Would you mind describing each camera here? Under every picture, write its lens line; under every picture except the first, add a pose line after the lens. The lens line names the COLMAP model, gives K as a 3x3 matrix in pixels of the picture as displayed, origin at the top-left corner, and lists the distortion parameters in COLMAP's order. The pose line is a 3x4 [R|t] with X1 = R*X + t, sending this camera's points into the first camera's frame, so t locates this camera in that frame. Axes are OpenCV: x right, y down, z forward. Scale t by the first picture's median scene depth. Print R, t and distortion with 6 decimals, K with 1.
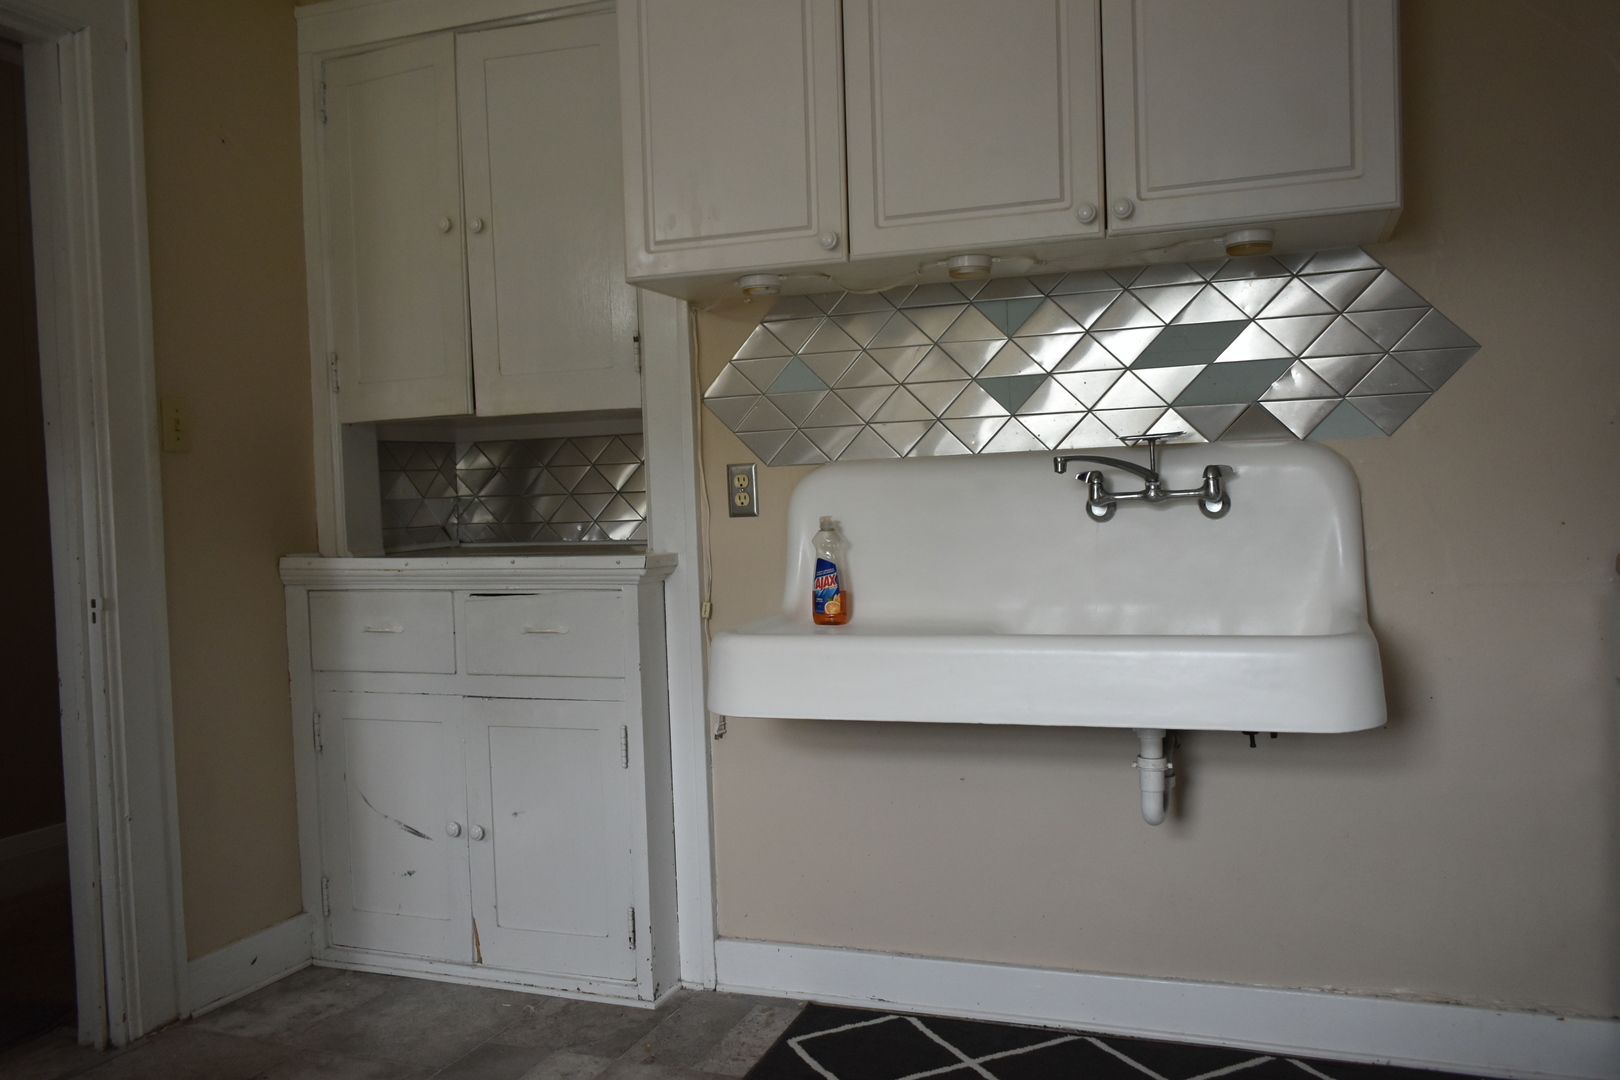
lens RADIAL K [[1292.6, 0, 810.0], [0, 1292.6, 540.6], [0, 0, 1]] dist [-0.007880, -0.006811]
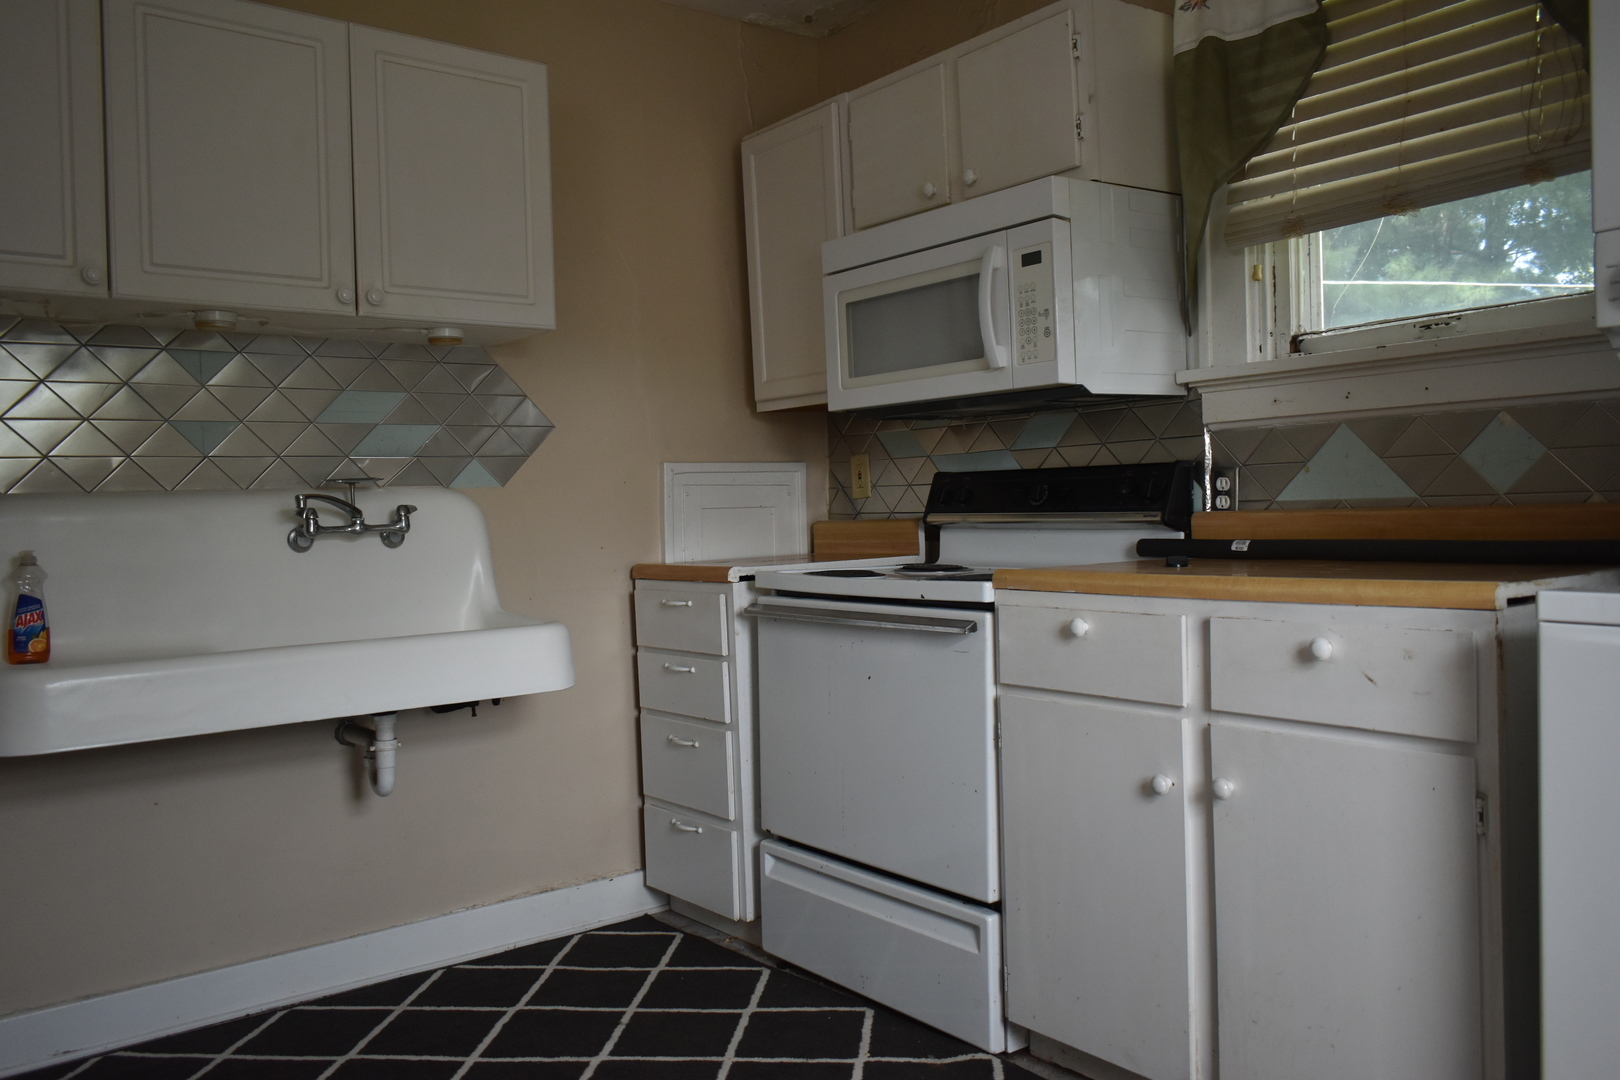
lens RADIAL K [[1292.6, 0, 809.4], [0, 1292.6, 535.4], [0, 0, 1]] dist [-0.007880, -0.006811]
pose [[0.514973, 0.003607, 0.857199, -0.551348], [0.044808, 0.998511, -0.031121, 0.027838], [-0.856034, 0.054435, 0.514045, 0.009638]]
